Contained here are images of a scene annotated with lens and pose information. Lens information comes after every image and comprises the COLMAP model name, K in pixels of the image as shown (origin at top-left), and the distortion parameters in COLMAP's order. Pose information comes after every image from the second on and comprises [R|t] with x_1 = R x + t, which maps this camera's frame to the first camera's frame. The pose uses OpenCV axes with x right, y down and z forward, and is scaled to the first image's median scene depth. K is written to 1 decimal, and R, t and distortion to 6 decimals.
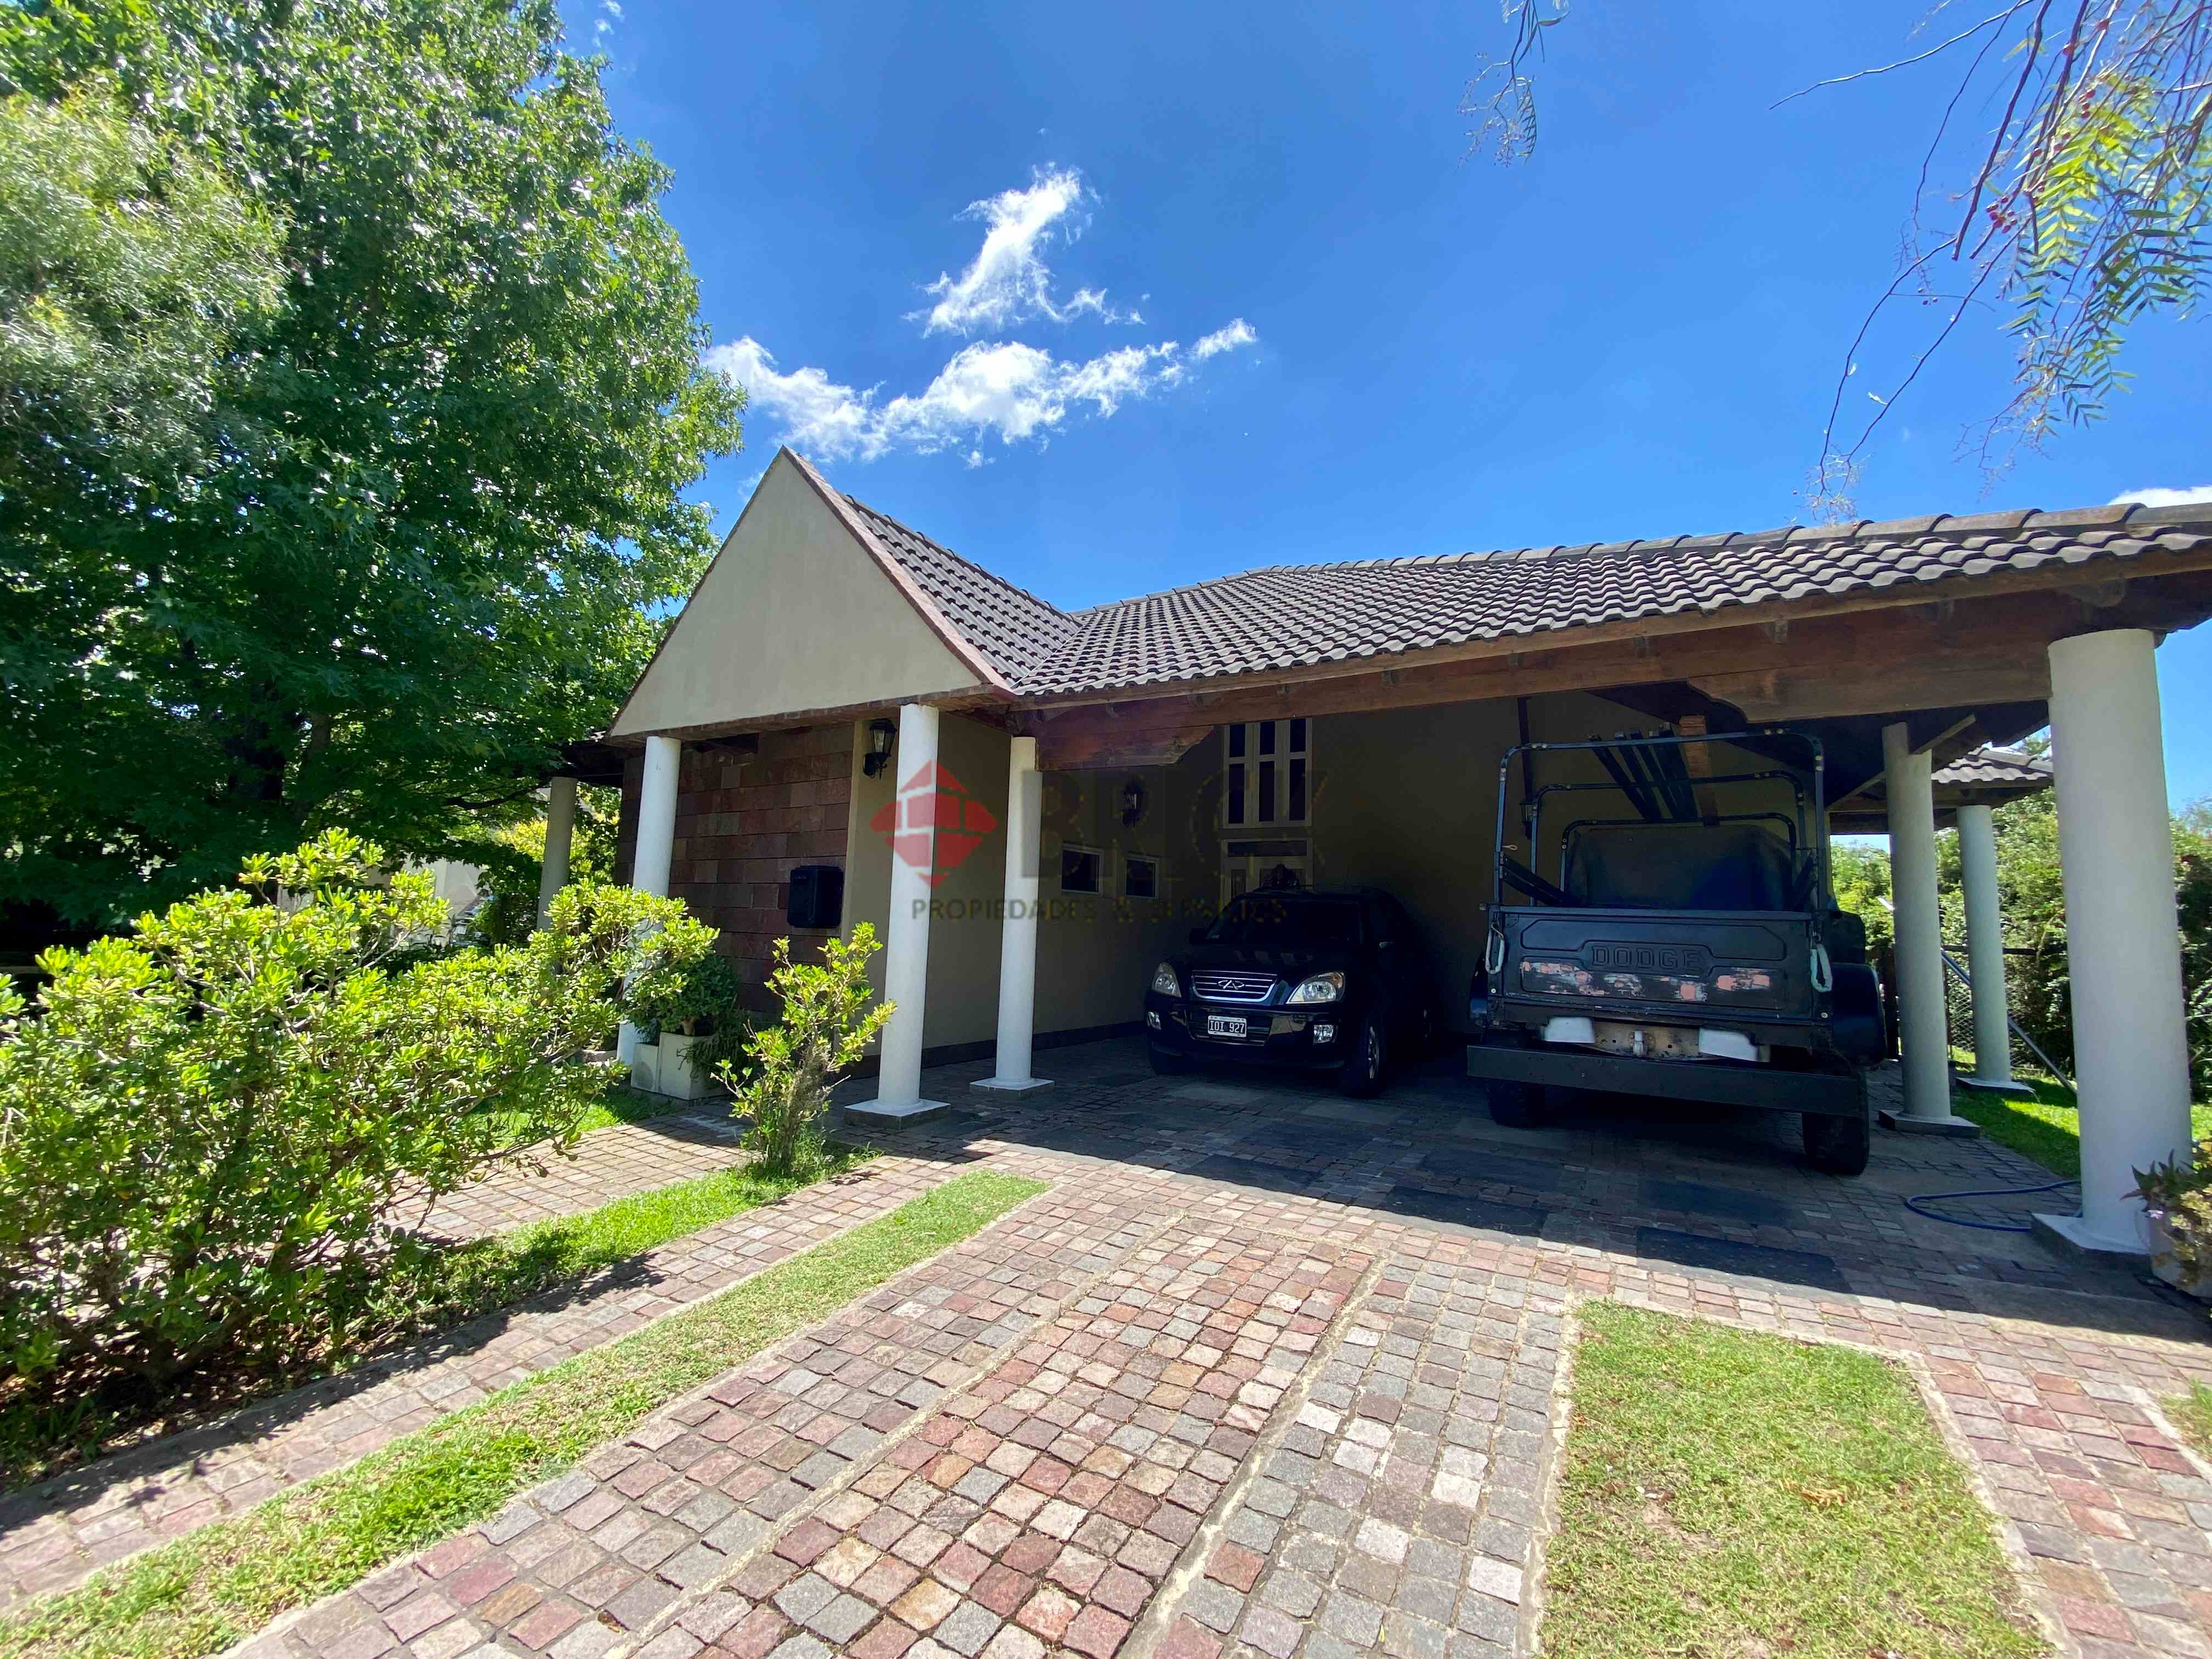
lens RADIAL K [[907.6, 0, 1098.4], [0, 907.6, 825.3], [0, 0, 1]] dist [0.015567, -0.017025]
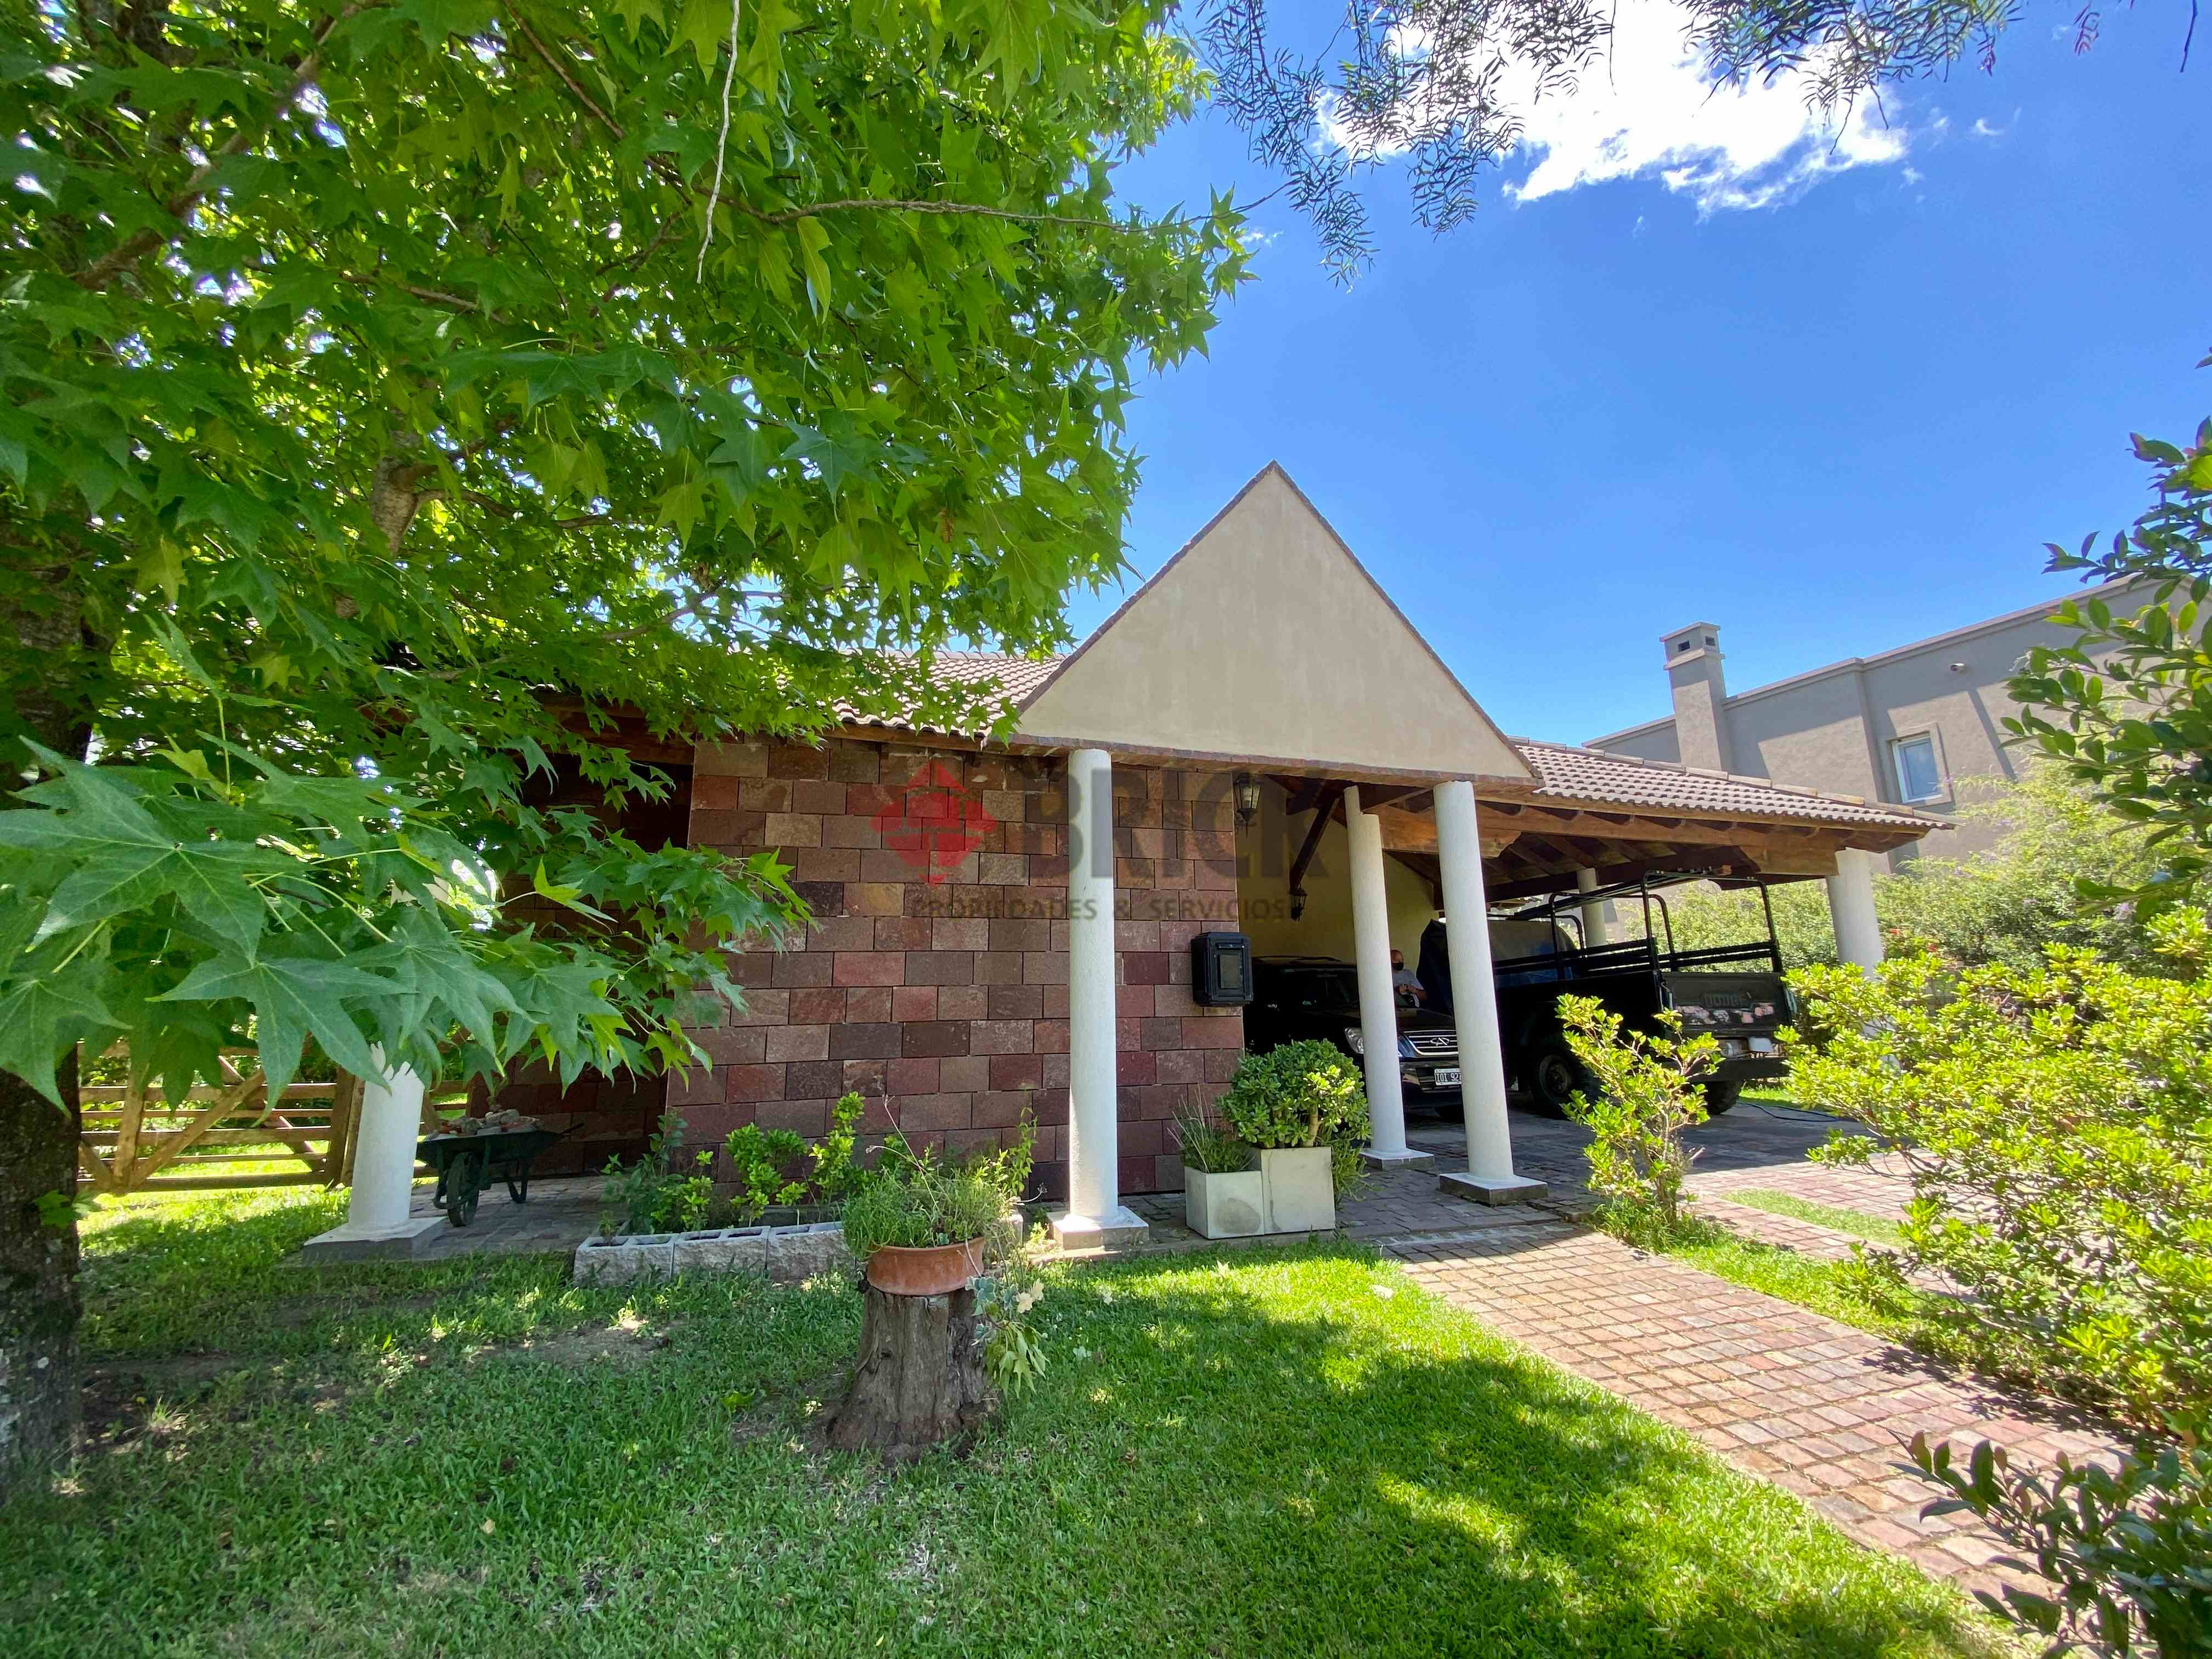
lens RADIAL K [[907.6, 0, 1098.4], [0, 907.6, 825.3], [0, 0, 1]] dist [0.015567, -0.017025]
pose [[0.634095, 0.113759, 0.764841, -1.497798], [-0.053435, 0.993201, -0.103424, 0.055374], [-0.771406, 0.024712, 0.635863, 0.784894]]
